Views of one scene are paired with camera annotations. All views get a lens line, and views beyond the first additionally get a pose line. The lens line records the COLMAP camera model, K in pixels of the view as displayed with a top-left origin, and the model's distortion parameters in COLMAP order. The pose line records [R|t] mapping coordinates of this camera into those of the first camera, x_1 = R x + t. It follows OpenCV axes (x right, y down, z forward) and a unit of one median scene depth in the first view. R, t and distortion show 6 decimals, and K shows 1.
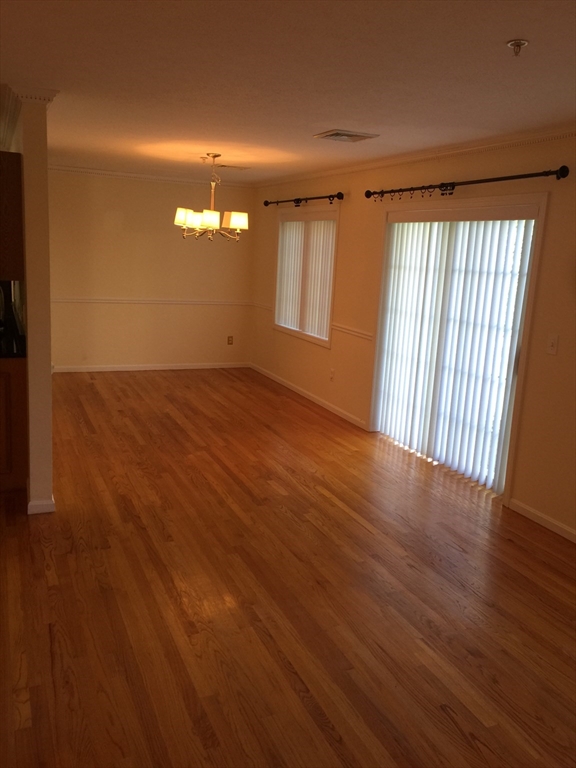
lens RADIAL K [[653.5, 0, 291.4], [0, 653.5, 379.2], [0, 0, 1]] dist [0.076931, -0.088248]
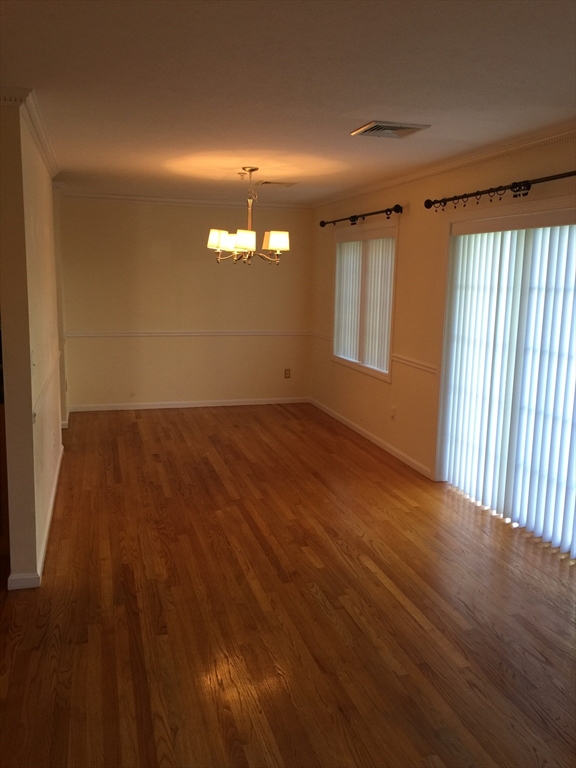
lens RADIAL K [[653.5, 0, 292.3], [0, 653.5, 382.4], [0, 0, 1]] dist [0.076931, -0.088248]
pose [[0.991428, -0.011153, -0.130175, 0.056785], [0.006129, 0.999223, -0.038928, -0.019219], [0.130508, 0.037797, 0.990726, 0.154417]]
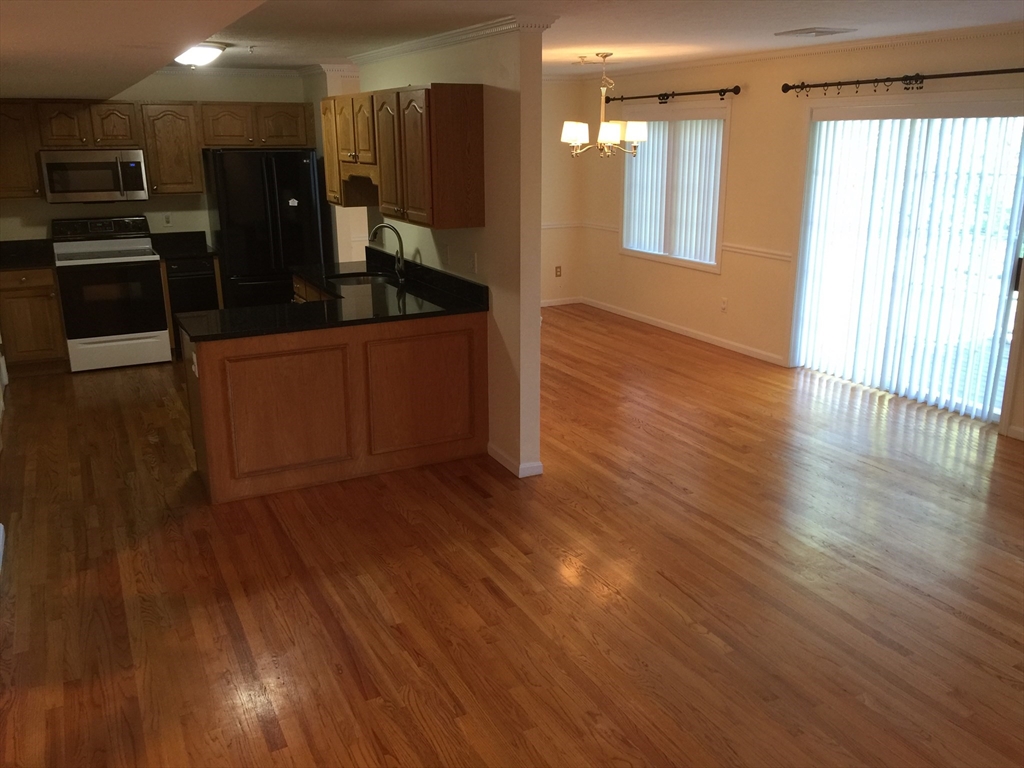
lens RADIAL K [[871.4, 0, 507.3], [0, 871.4, 380.1], [0, 0, 1]] dist [0.076931, -0.088248]
pose [[0.996953, -0.073099, 0.027228, -0.338327], [0.070779, 0.994427, 0.078137, -0.024099], [-0.032788, -0.075971, 0.996571, -0.169691]]
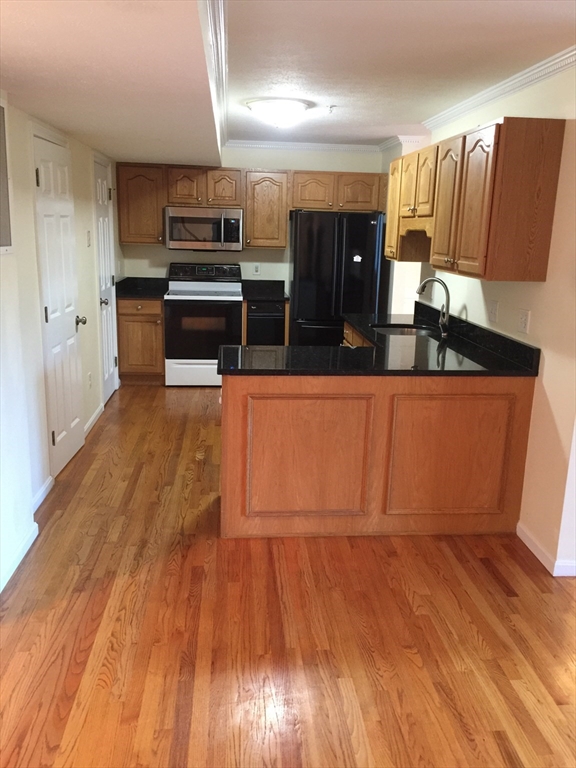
lens RADIAL K [[653.5, 0, 291.3], [0, 653.5, 377.4], [0, 0, 1]] dist [0.076931, -0.088248]
pose [[0.947229, 0.045300, -0.317342, -0.350540], [-0.040328, 0.998939, 0.022222, -0.030056], [0.318012, -0.008252, 0.948051, 0.113840]]
